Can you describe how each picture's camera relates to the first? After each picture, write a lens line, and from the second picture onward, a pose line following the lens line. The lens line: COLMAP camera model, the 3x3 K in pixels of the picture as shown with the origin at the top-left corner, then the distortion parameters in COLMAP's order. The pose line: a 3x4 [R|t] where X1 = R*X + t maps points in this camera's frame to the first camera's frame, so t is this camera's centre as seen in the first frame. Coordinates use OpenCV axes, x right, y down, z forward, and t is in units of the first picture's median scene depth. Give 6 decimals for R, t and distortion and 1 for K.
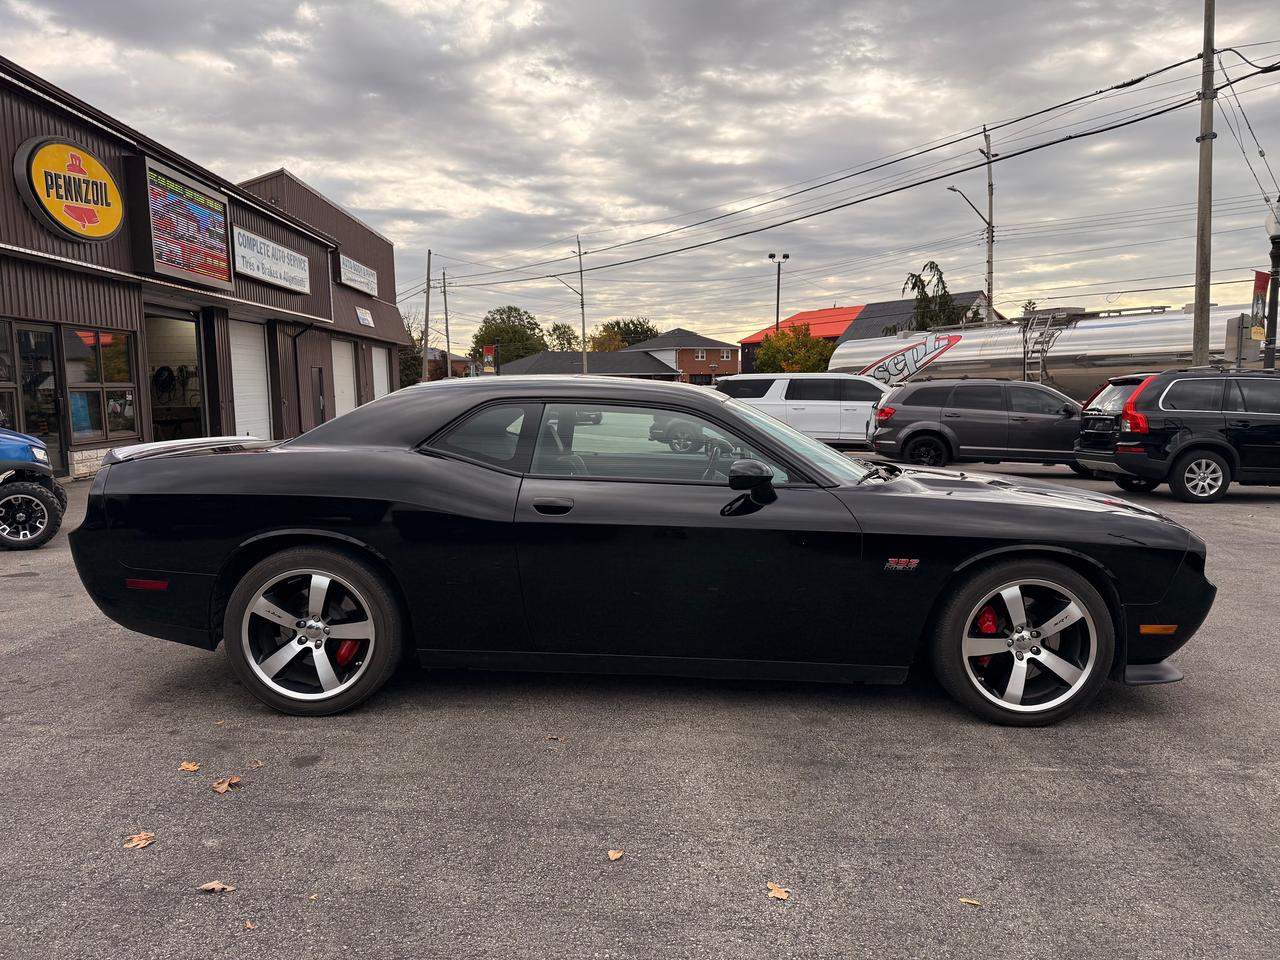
lens RADIAL K [[889.9, 0, 645.6], [0, 889.9, 495.9], [0, 0, 1]] dist [0.022731, -0.032958]
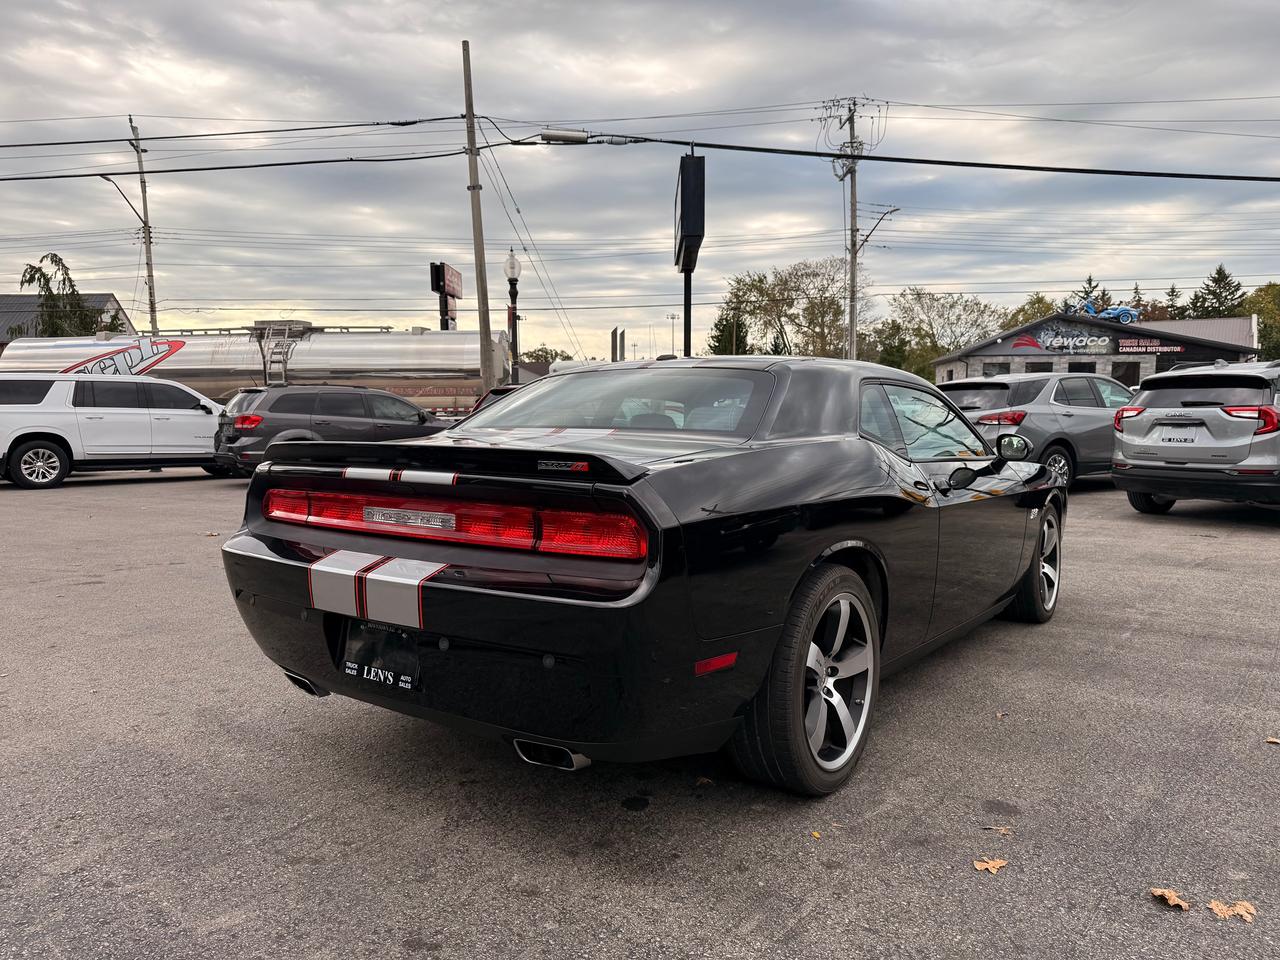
lens RADIAL K [[883.7, 0, 624.4], [0, 883.7, 501.0], [0, 0, 1]] dist [0.062784, -0.084804]
pose [[0.585560, -0.081528, 0.806519, -0.340449], [0.090315, 0.995297, 0.035039, -0.012162], [-0.805582, 0.052323, 0.590169, 0.217530]]
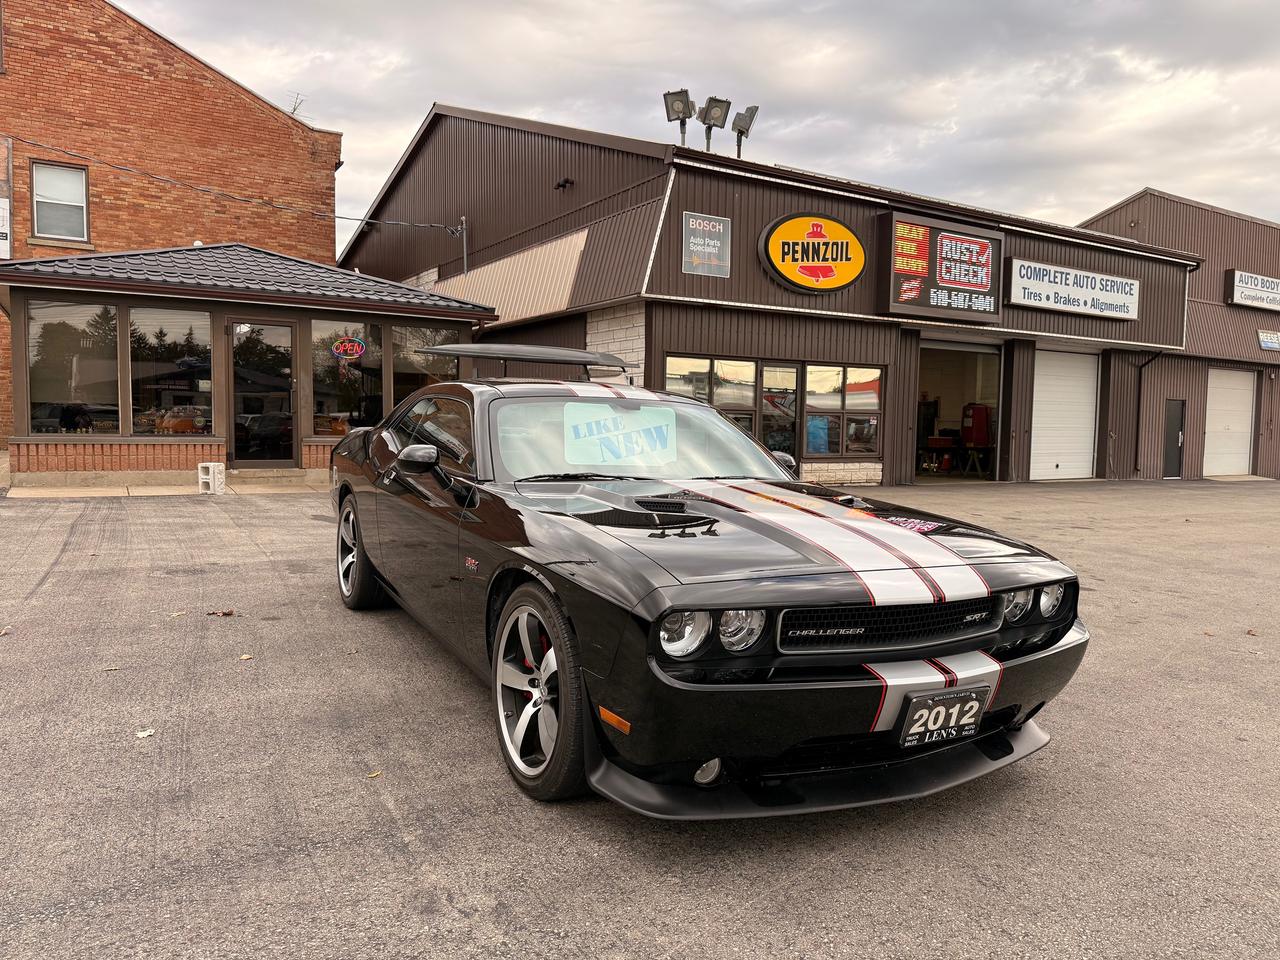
lens RADIAL K [[899.9, 0, 637.7], [0, 899.9, 491.9], [0, 0, 1]] dist [0.026977, -0.031169]
pose [[0.495011, 0.084585, -0.864760, 0.364865], [-0.126621, 0.991648, 0.024515, -0.013763], [0.859611, 0.097361, 0.501587, 0.203997]]
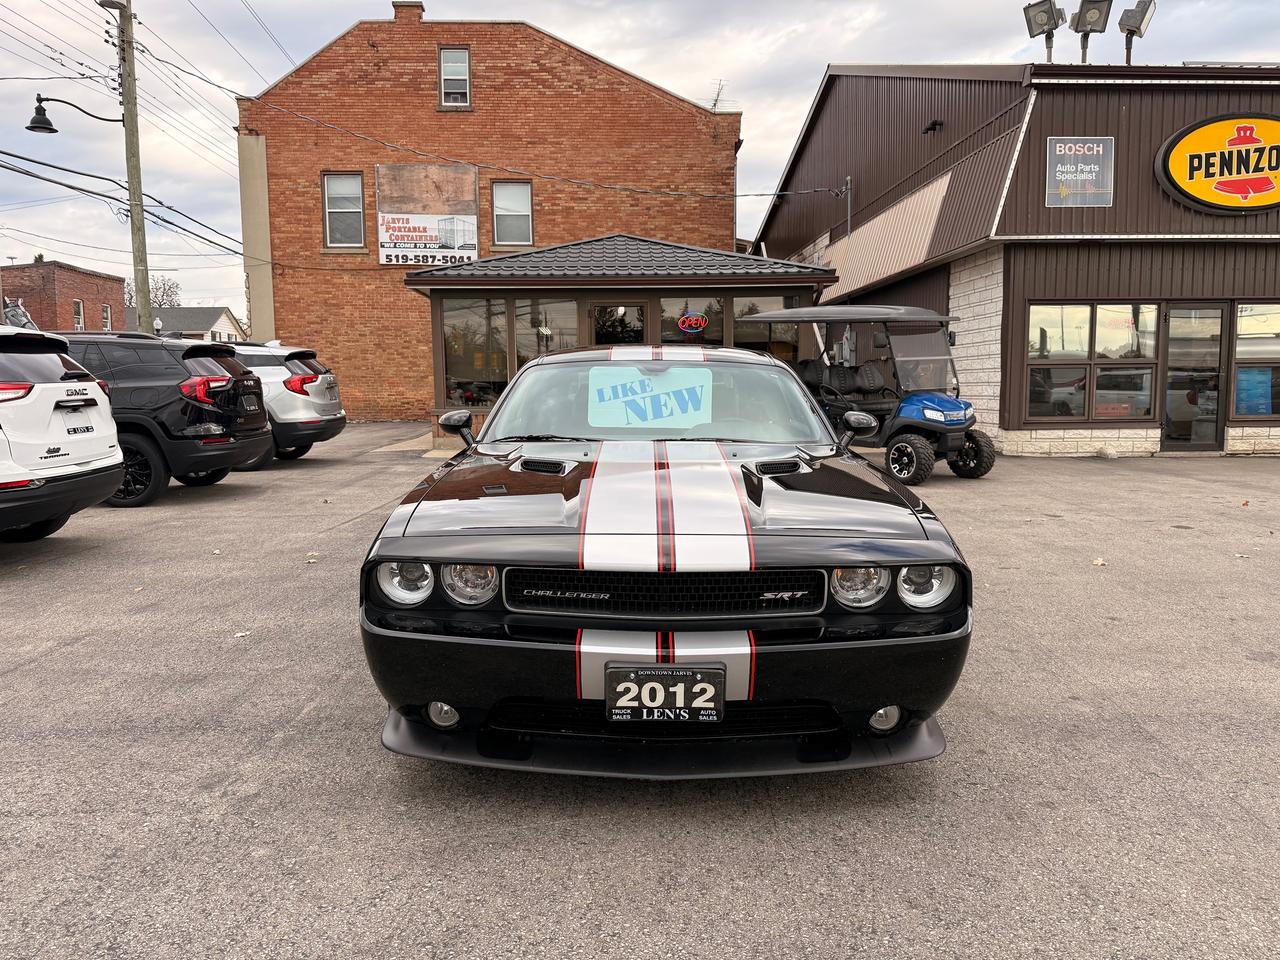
lens RADIAL K [[902.4, 0, 640.0], [0, 902.4, 480.0], [0, 0, 1]] dist [0.060492, -0.075850]
pose [[0.009989, 0.110789, -0.993794, 0.414383], [-0.110560, 0.987872, 0.109018, -0.033337], [0.993819, 0.108785, 0.022116, 0.370816]]
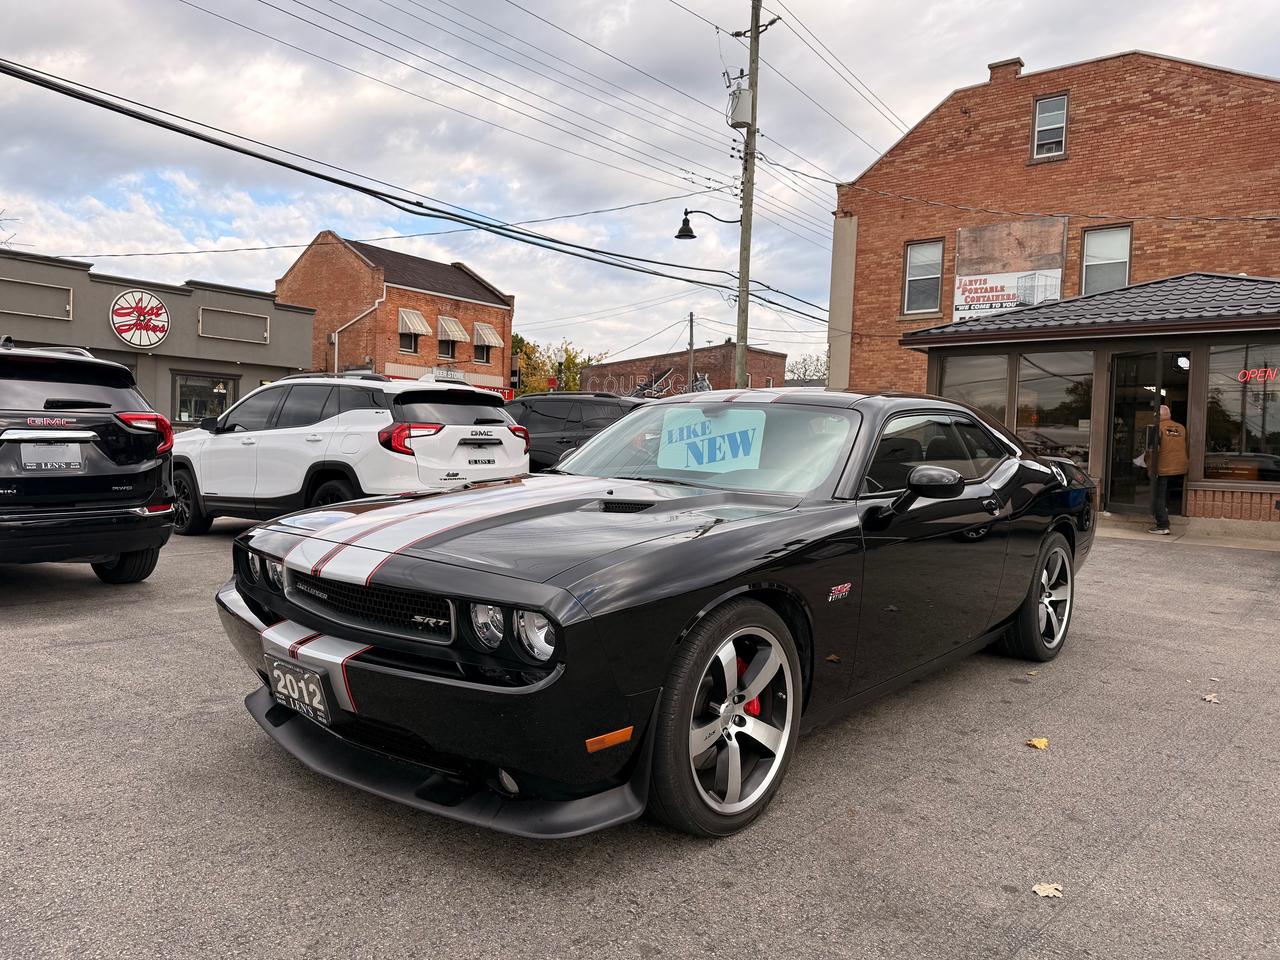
lens RADIAL K [[908.8, 0, 626.8], [0, 908.8, 490.8], [0, 0, 1]] dist [0.007210, -0.023943]
pose [[-0.654153, 0.024768, -0.755957, 0.329896], [-0.113791, 0.984865, 0.130735, -0.049886], [0.747754, 0.171542, -0.641434, 0.583676]]
